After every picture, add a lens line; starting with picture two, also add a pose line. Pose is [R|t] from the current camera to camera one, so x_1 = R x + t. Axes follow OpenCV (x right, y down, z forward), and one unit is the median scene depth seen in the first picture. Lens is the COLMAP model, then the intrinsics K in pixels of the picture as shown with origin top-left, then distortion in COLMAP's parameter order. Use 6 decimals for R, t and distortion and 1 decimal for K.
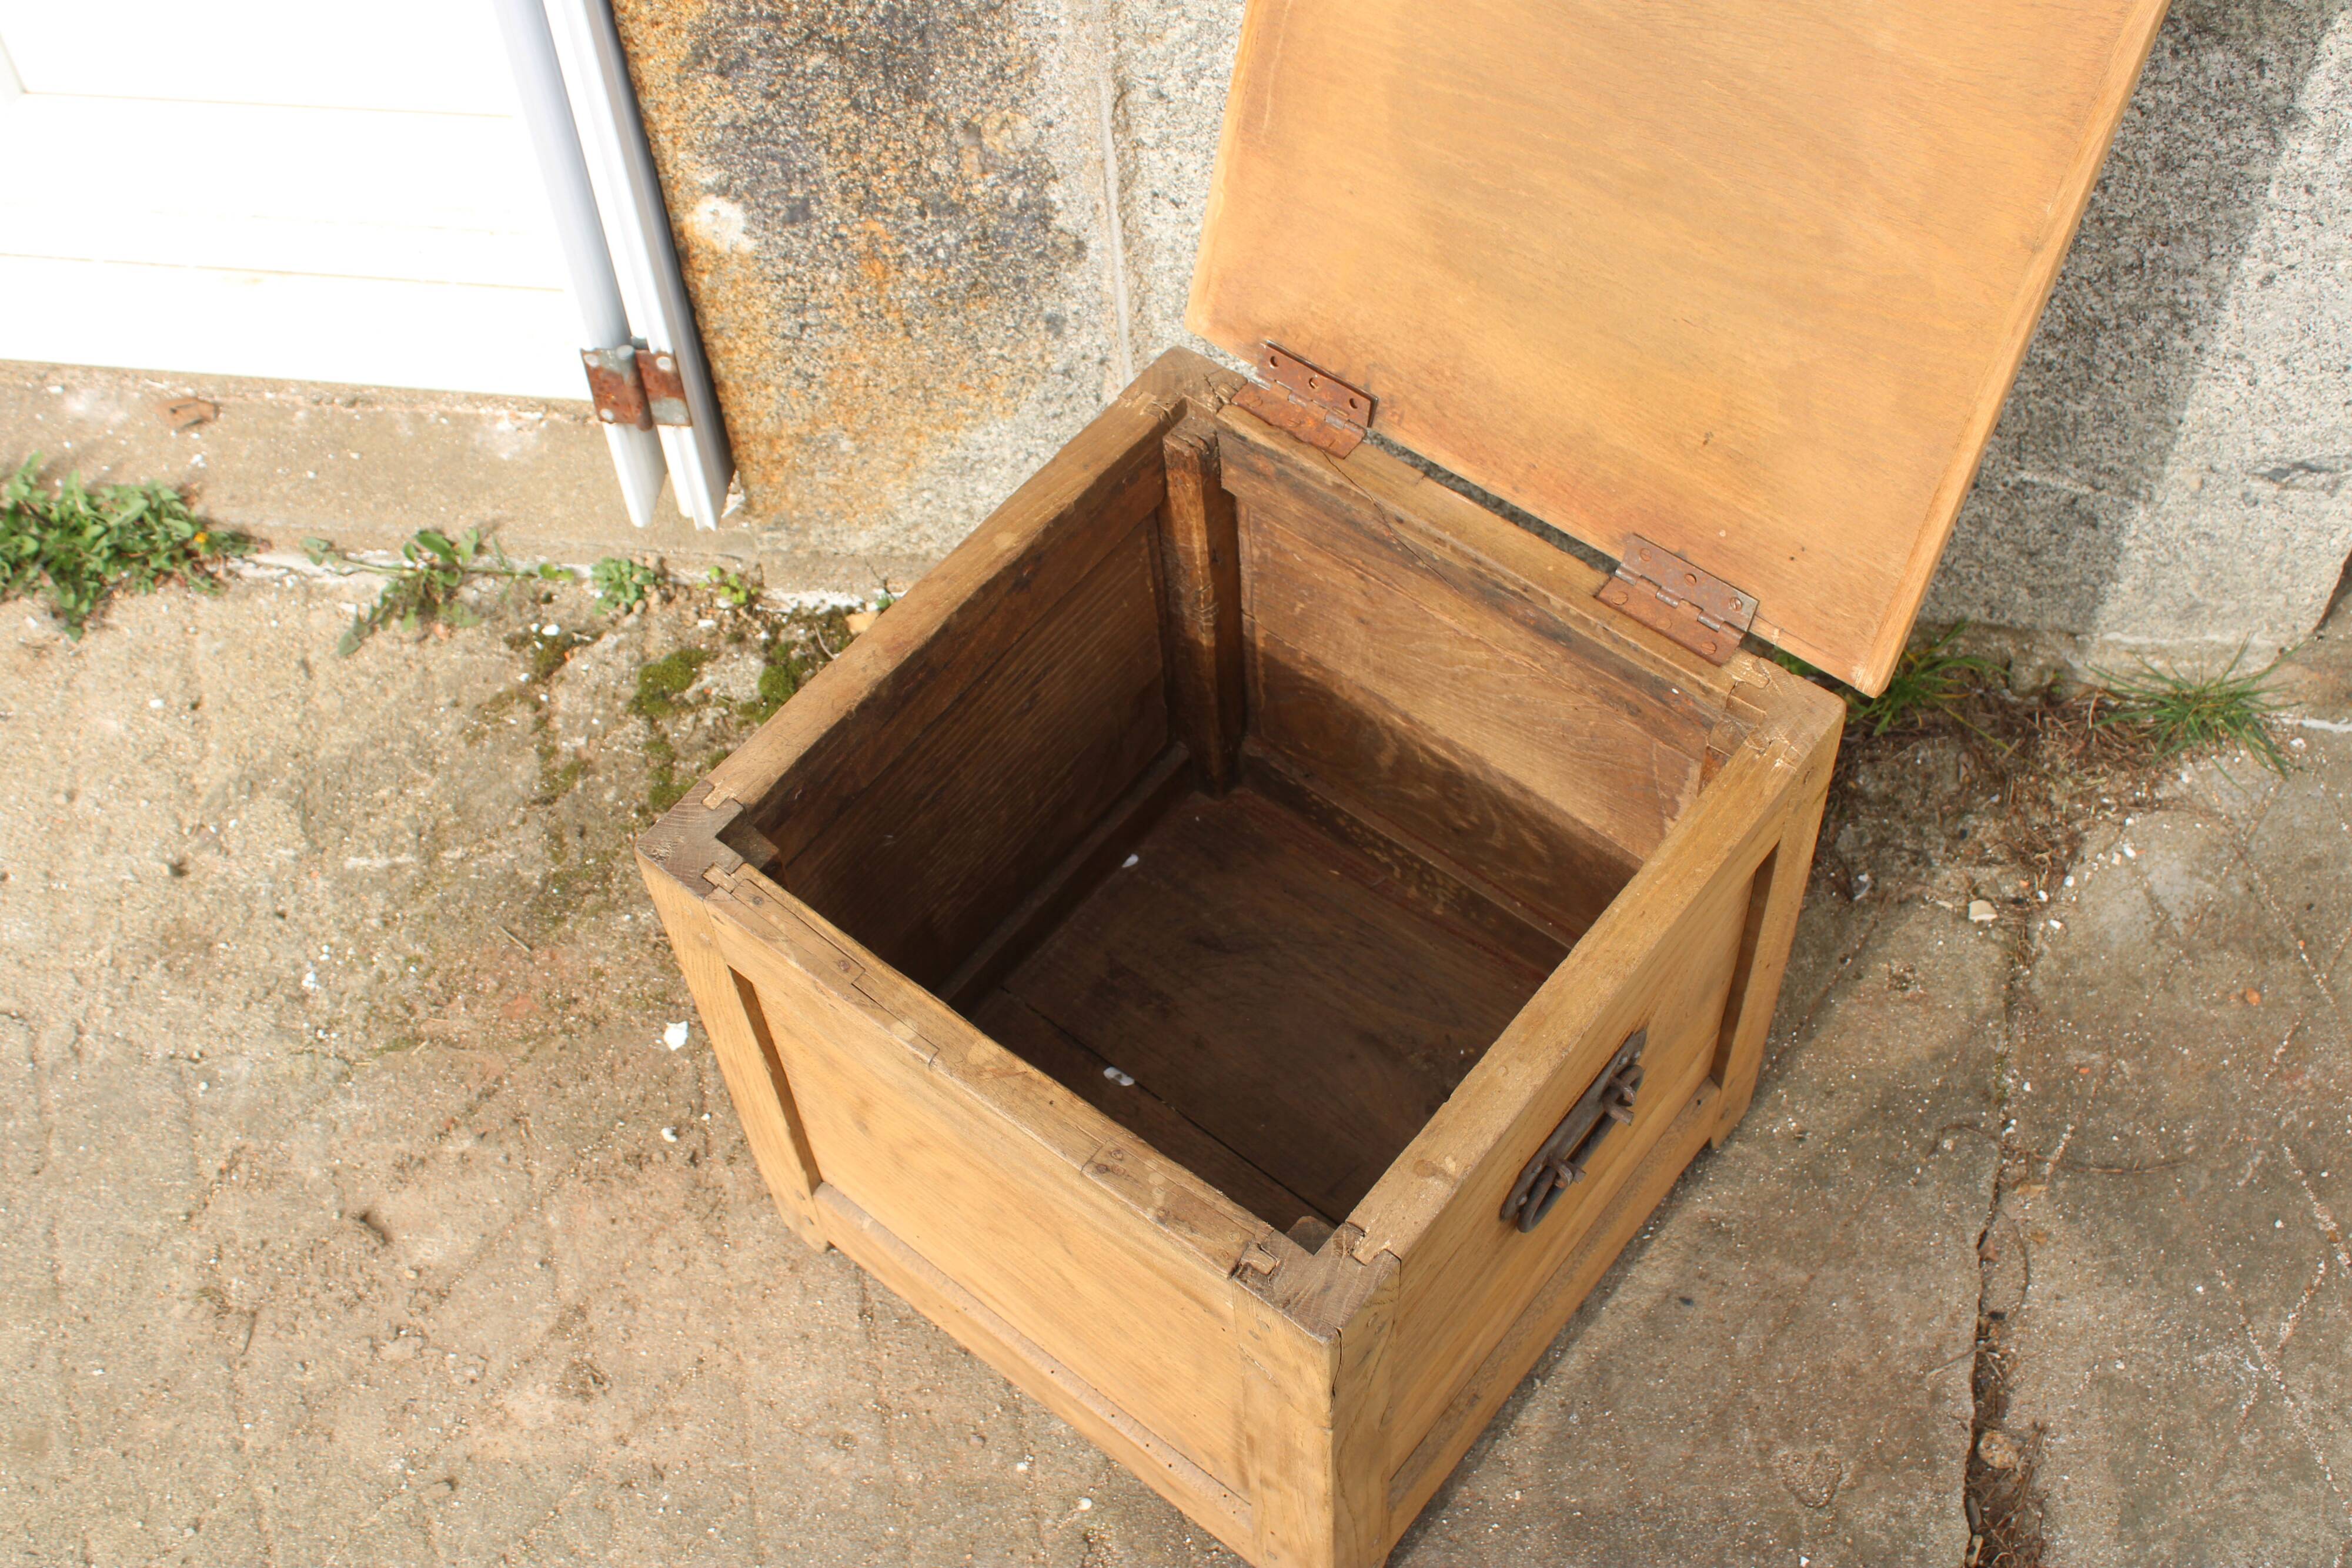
lens RADIAL K [[2631.3, 0, 1178.6], [0, 2631.3, 788.7], [0, 0, 1]] dist [-0.105675, 0.135141]
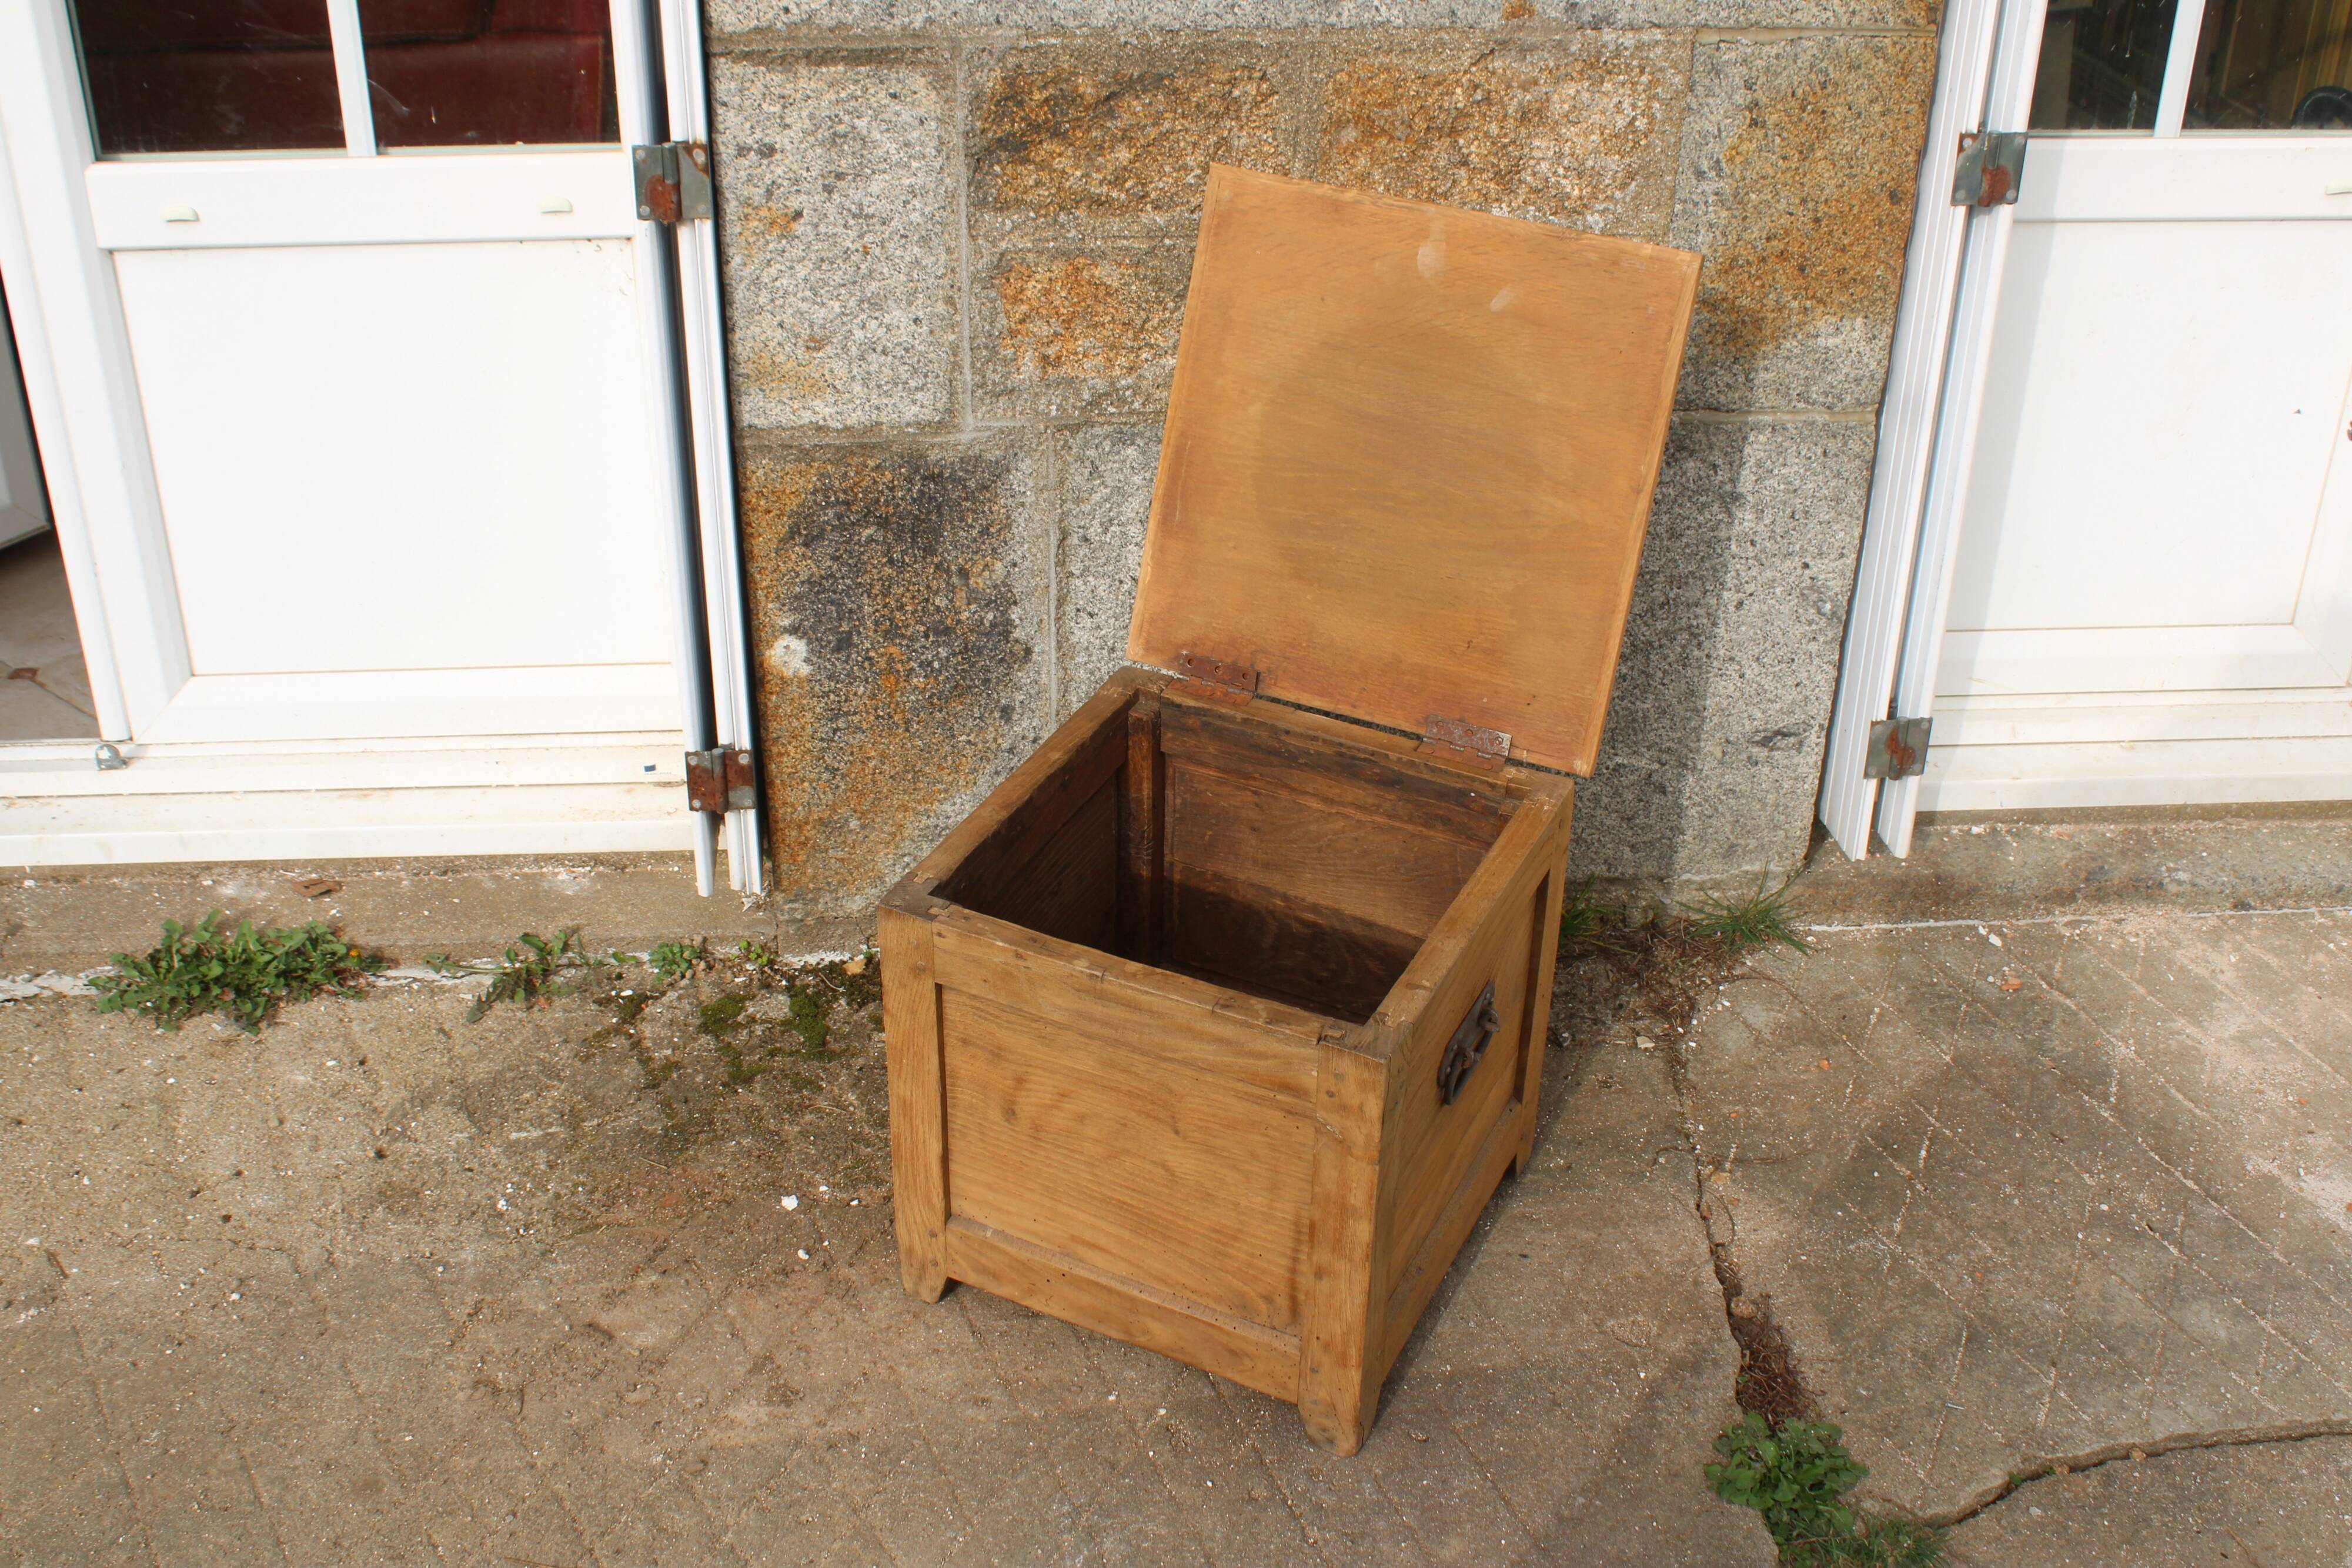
lens RADIAL K [[2530.8, 0, 1167.4], [0, 2530.8, 775.6], [0, 0, 1]] dist [-0.116714, 0.153192]
pose [[0.972959, -0.058393, 0.223475, -0.294501], [0.139521, 0.919640, -0.367145, 0.422491], [-0.184078, 0.388396, 0.902919, -0.349171]]
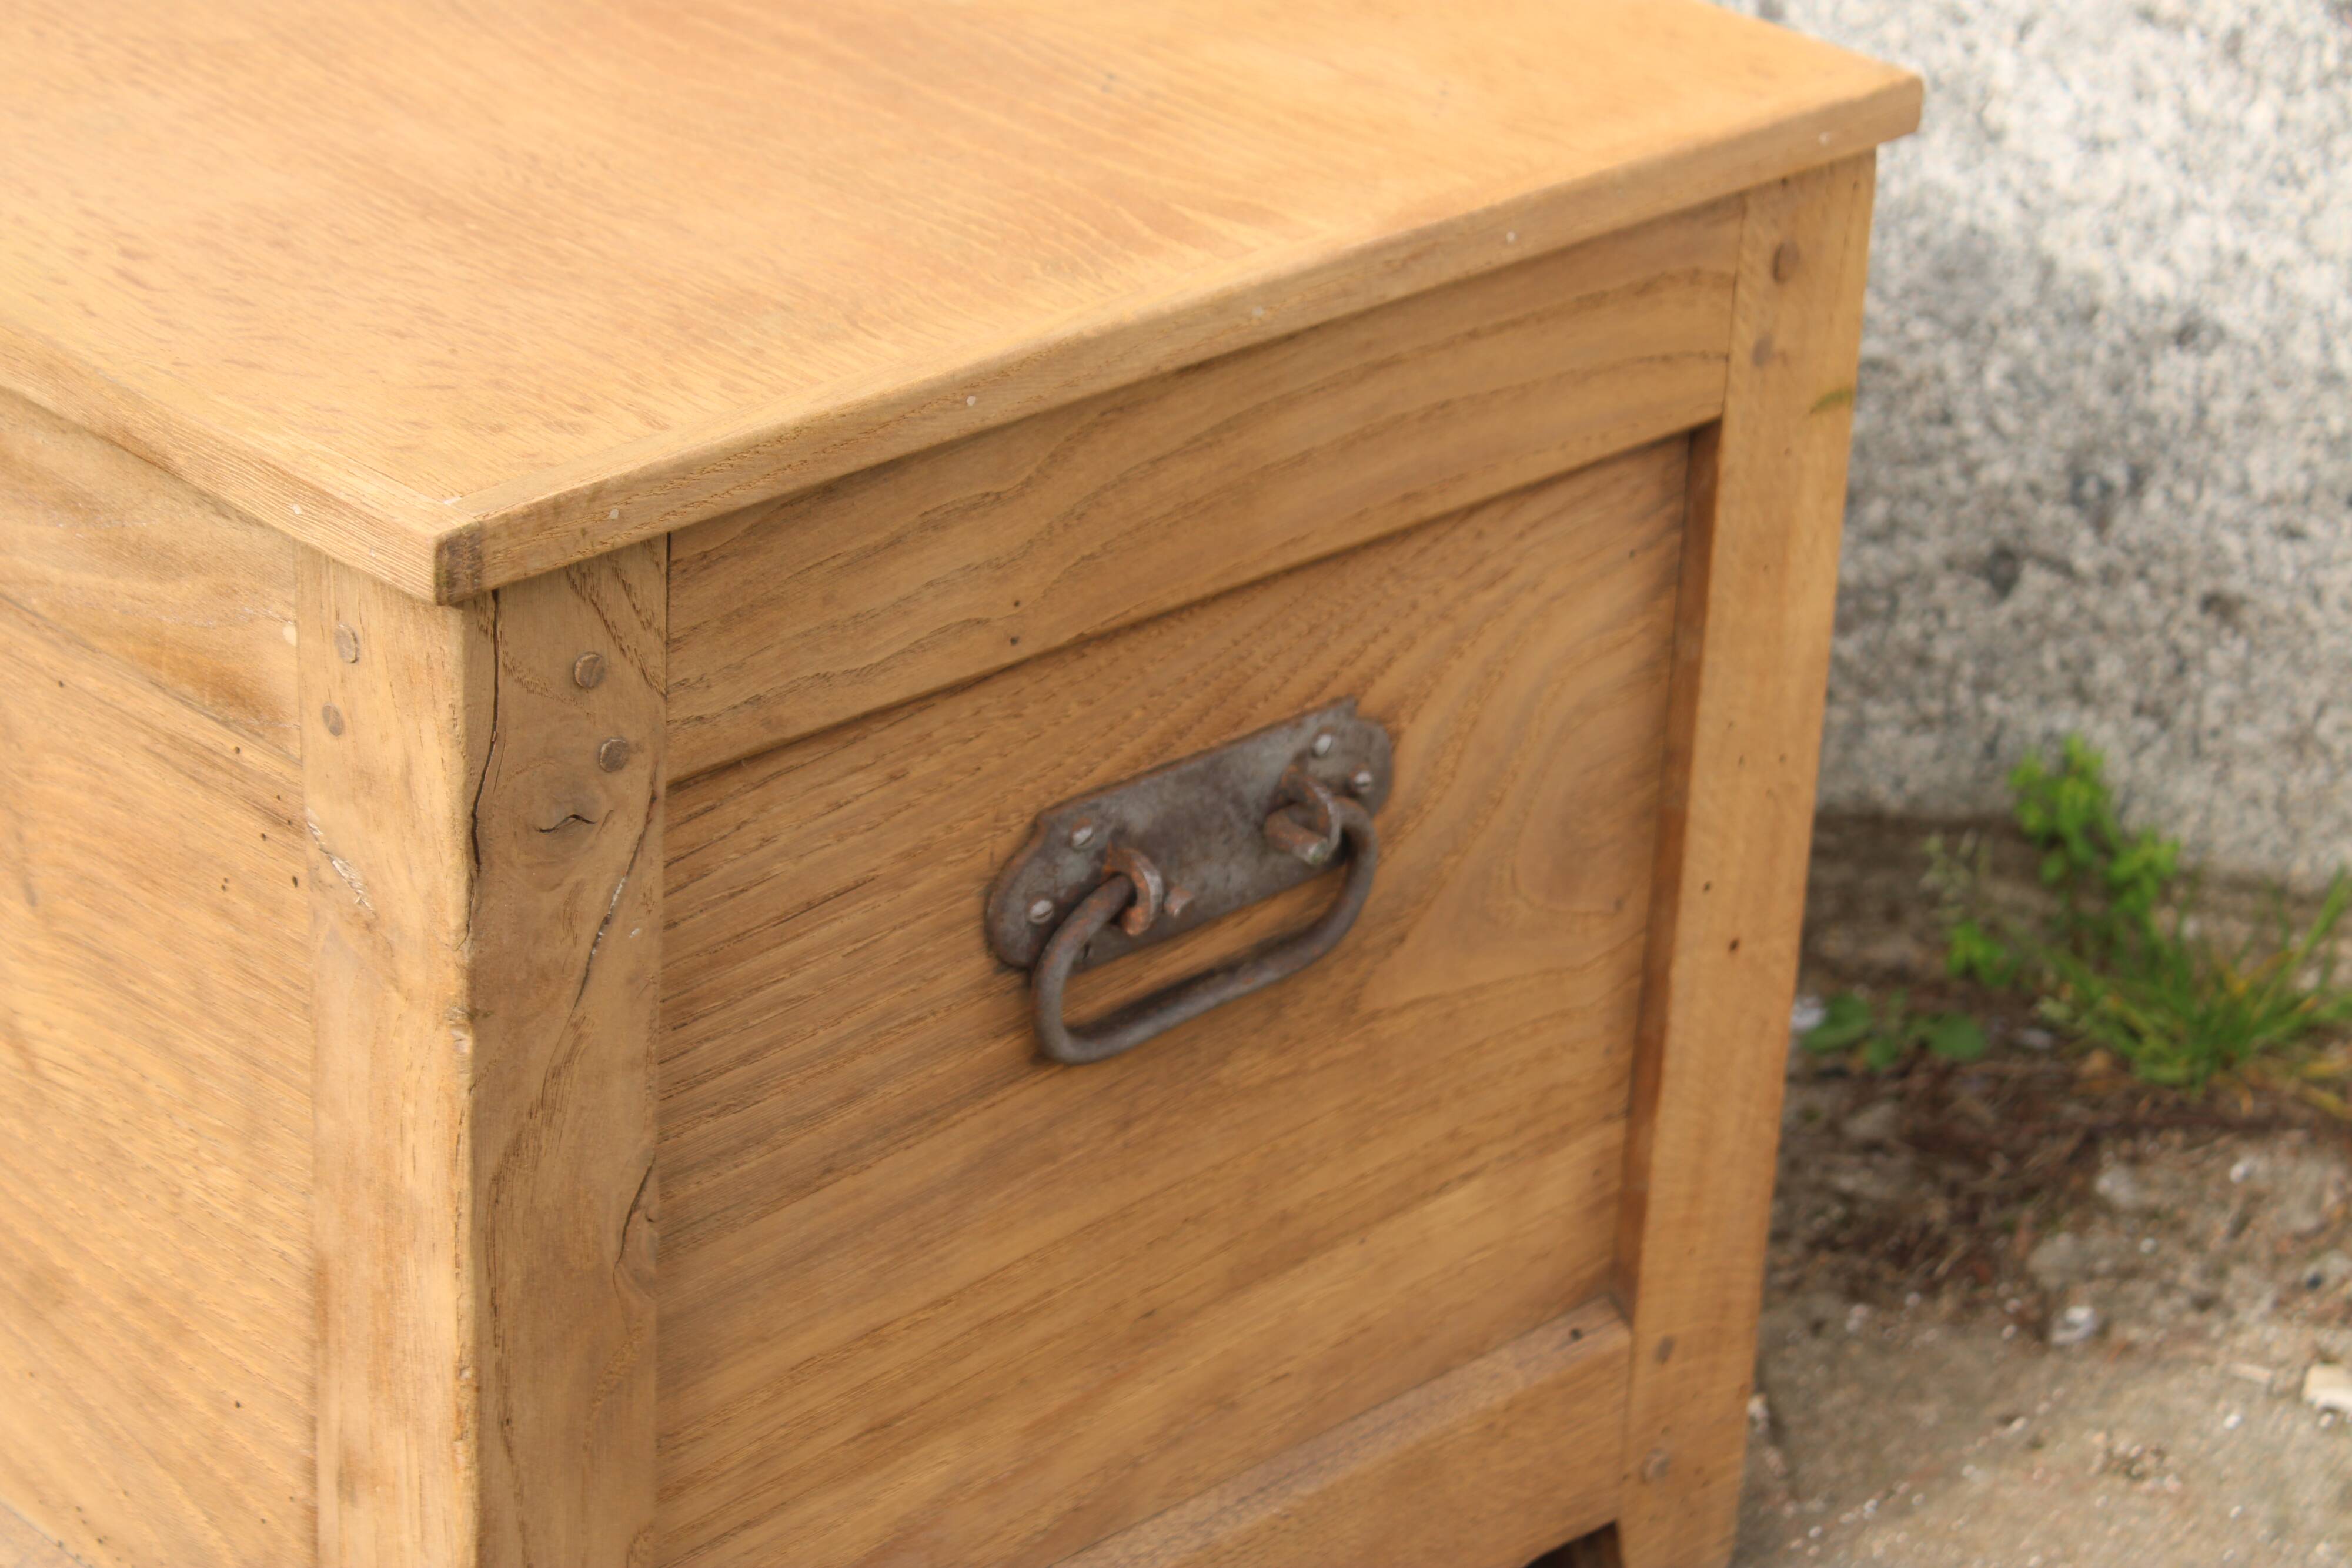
lens RADIAL K [[5504.8, 0, 1176.0], [0, 5504.8, 784.0], [0, 0, 1]] dist [0.064831, 0.206452]
pose [[0.987651, 0.141610, -0.067017, 0.168112], [-0.156403, 0.866411, -0.474205, 0.457976], [-0.009088, 0.478831, 0.877860, 0.125701]]
